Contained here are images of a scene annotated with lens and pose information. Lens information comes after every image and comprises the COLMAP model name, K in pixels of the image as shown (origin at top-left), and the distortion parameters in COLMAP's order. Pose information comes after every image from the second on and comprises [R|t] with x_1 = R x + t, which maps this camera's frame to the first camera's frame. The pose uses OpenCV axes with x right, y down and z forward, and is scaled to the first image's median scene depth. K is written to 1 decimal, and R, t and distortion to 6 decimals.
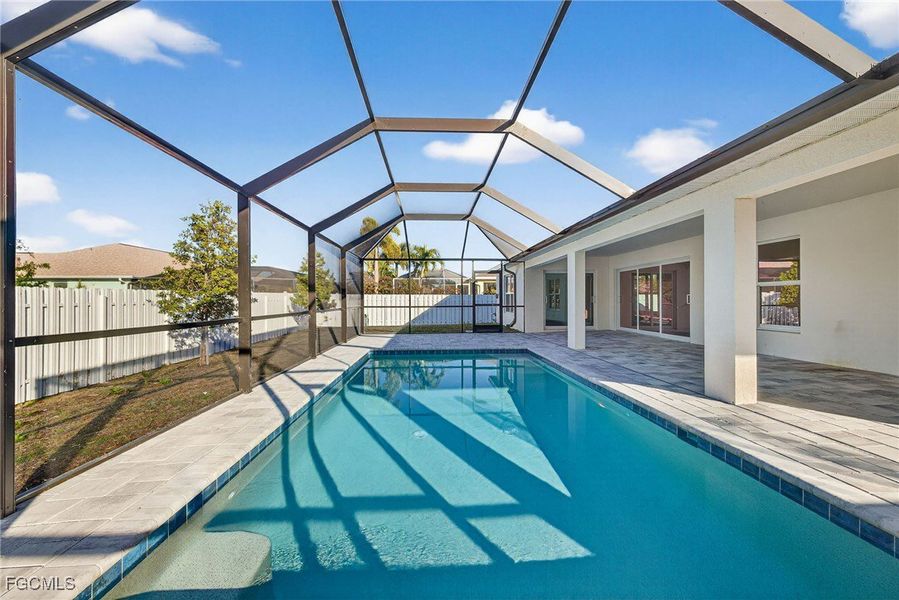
lens RADIAL K [[363.2, 0, 449.5], [0, 363.2, 300.0], [0, 0, 1]] dist [0.000391, 0.000044]
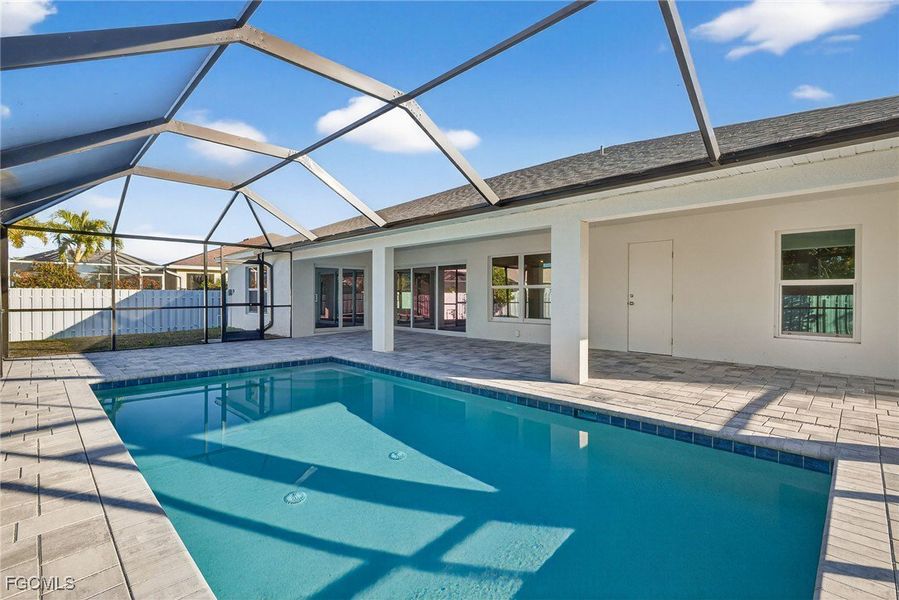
lens RADIAL K [[409.6, 0, 449.5], [0, 409.6, 300.0], [0, 0, 1]] dist [0.003588, 0.000789]
pose [[0.754513, -0.003310, 0.656276, -0.136304], [-0.002554, 0.999965, 0.007979, -0.004362], [-0.656280, -0.007696, 0.754478, 0.061480]]
